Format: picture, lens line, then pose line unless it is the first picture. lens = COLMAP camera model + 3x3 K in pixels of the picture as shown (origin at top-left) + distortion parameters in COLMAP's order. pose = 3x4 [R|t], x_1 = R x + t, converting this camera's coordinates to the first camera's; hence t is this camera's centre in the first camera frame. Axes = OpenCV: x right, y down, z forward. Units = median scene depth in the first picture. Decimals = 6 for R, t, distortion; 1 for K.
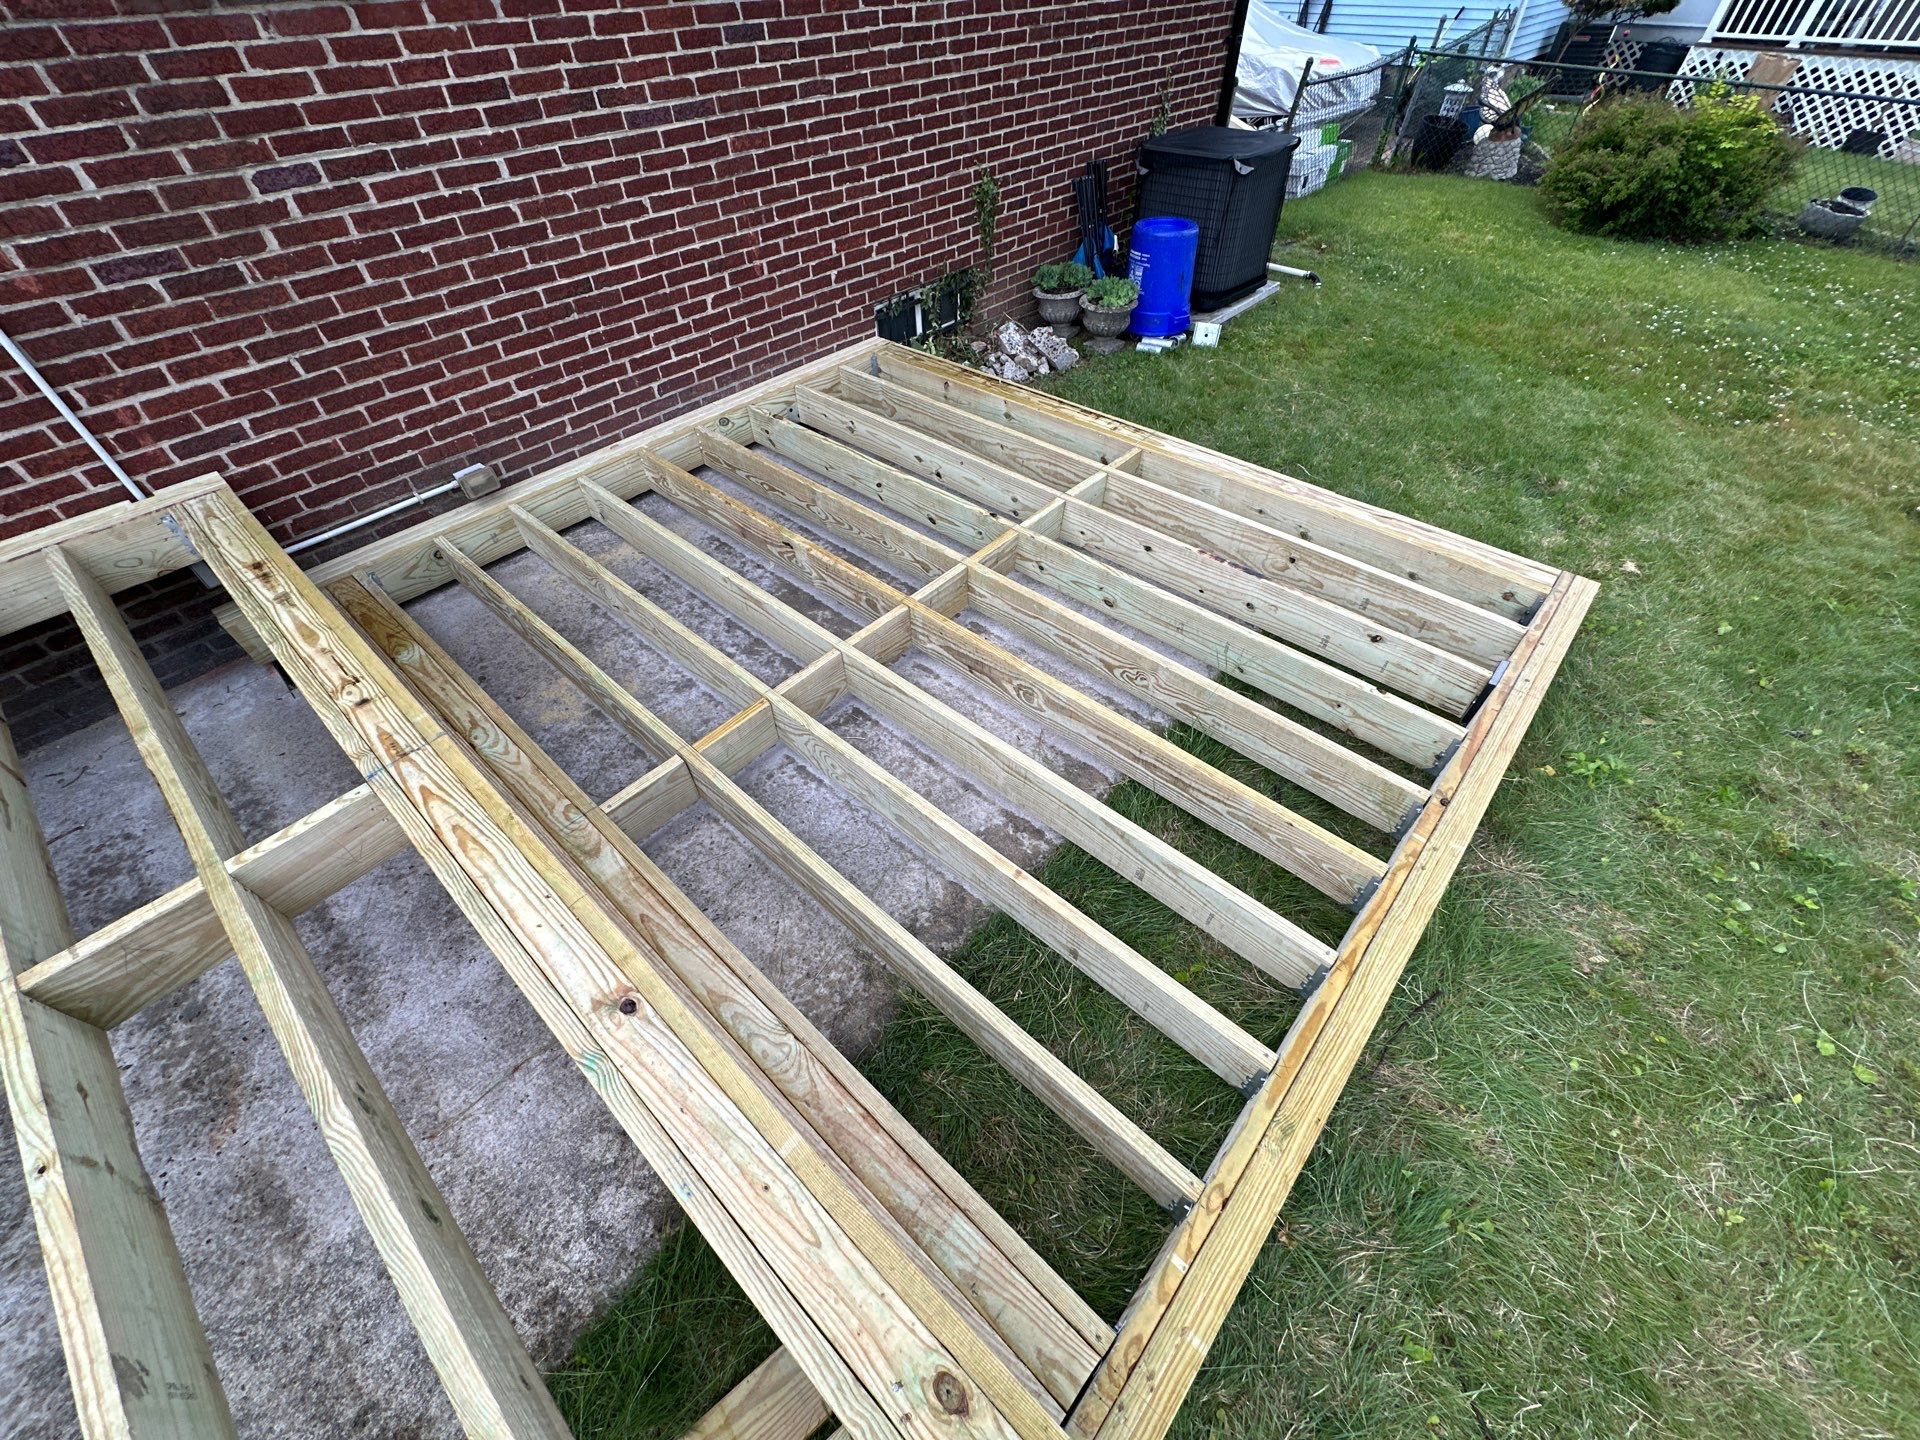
lens RADIAL K [[760.1, 0, 959.0], [0, 760.1, 715.3], [0, 0, 1]] dist [-0.001853, -0.000282]
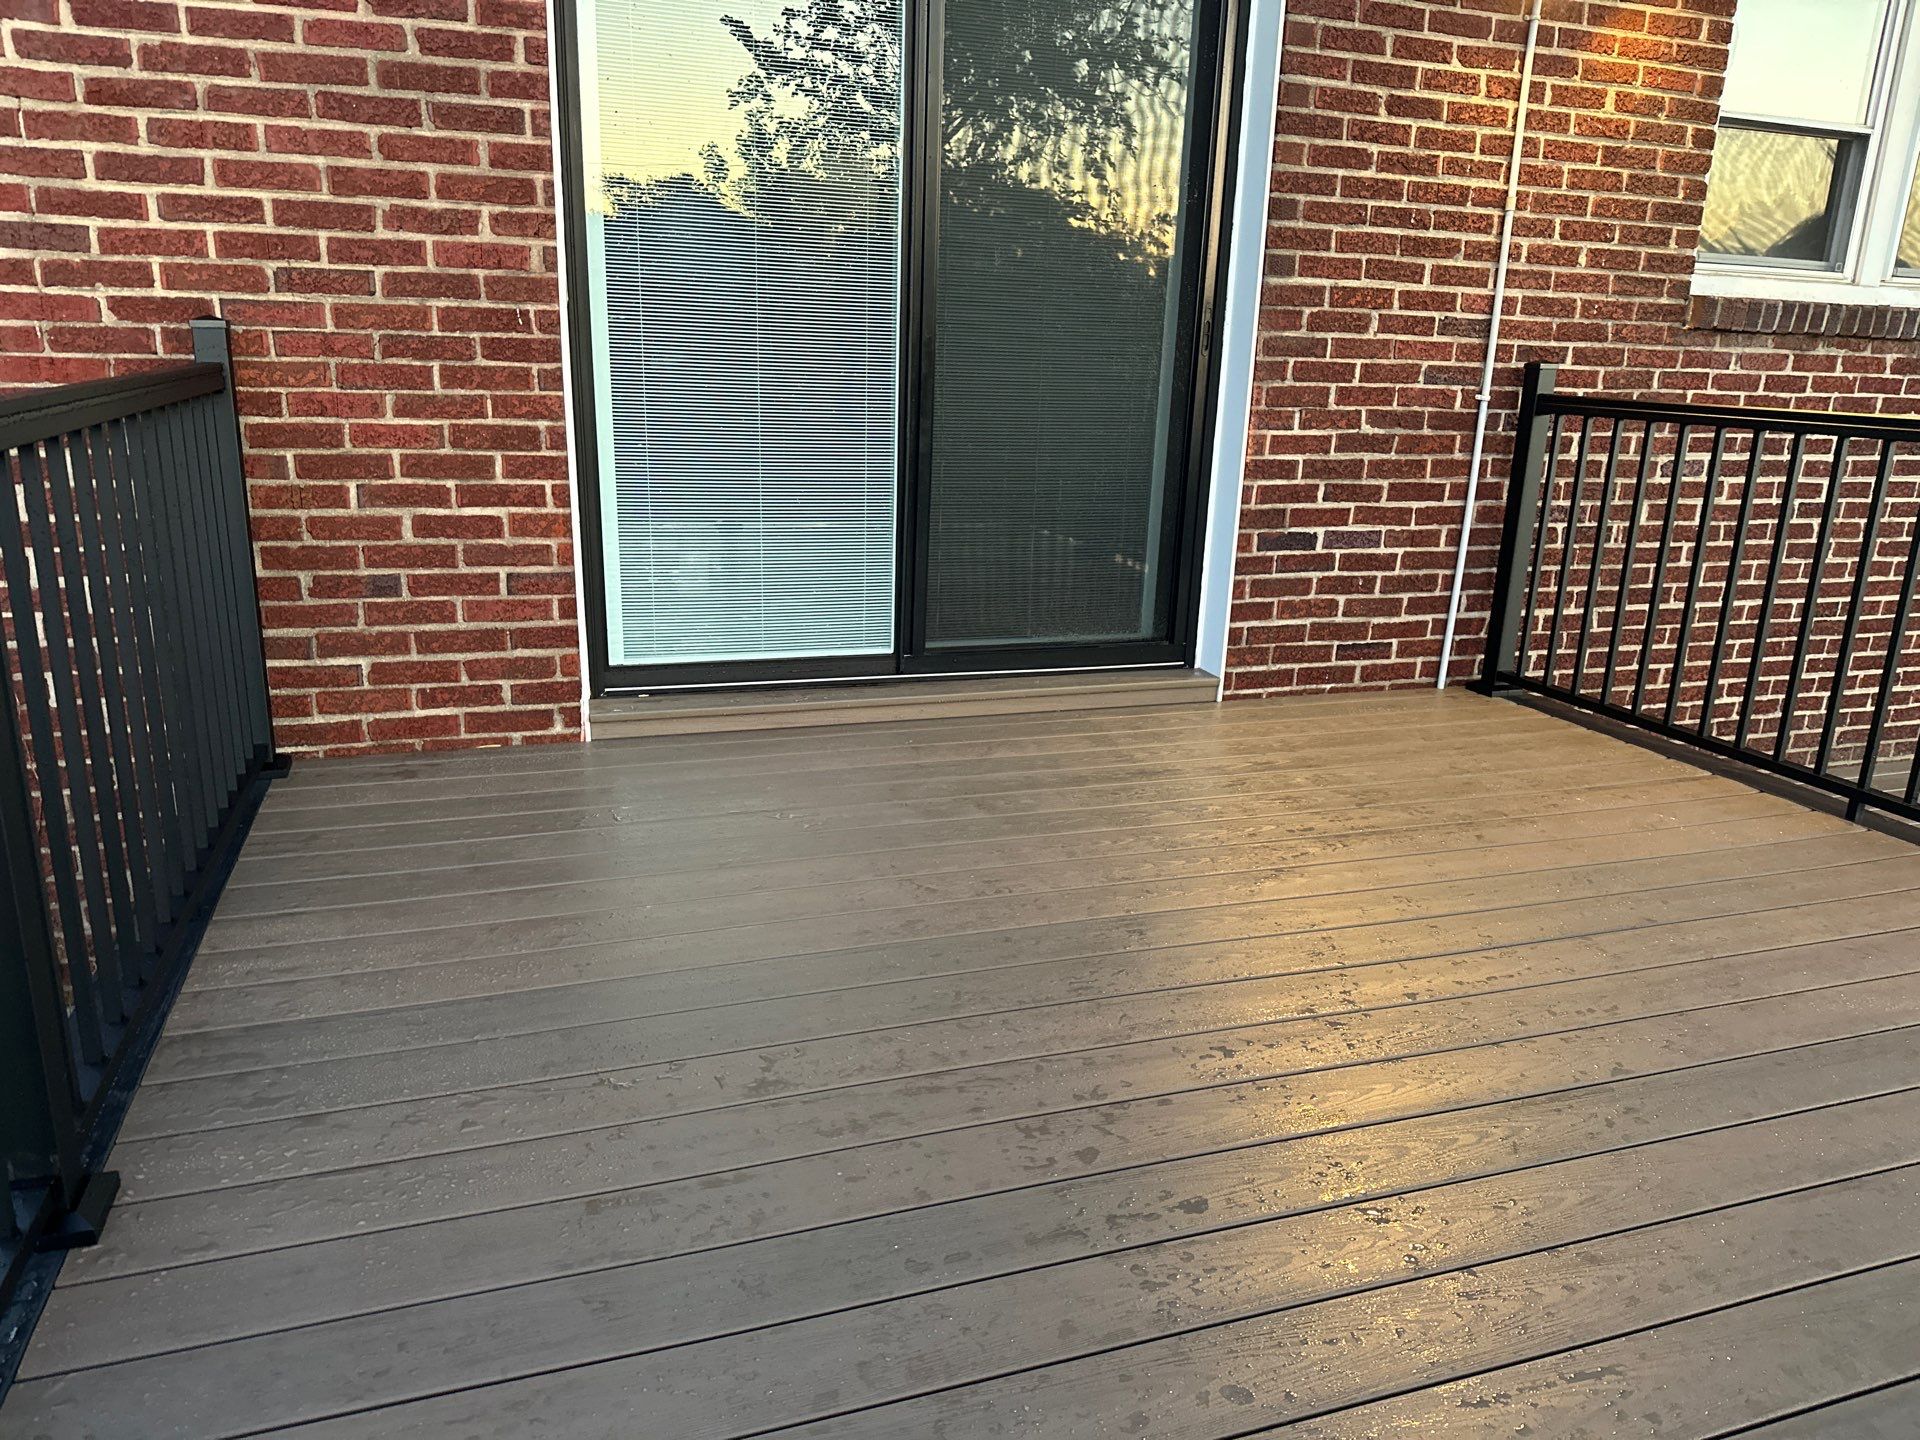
lens RADIAL K [[1346.1, 0, 953.6], [0, 1346.1, 726.4], [0, 0, 1]] dist [0.021768, -0.028861]
pose [[0.872655, 0.174334, -0.456159, -0.593664], [-0.382283, 0.825117, -0.415984, 0.529776], [0.303864, 0.537392, 0.786687, -0.416690]]
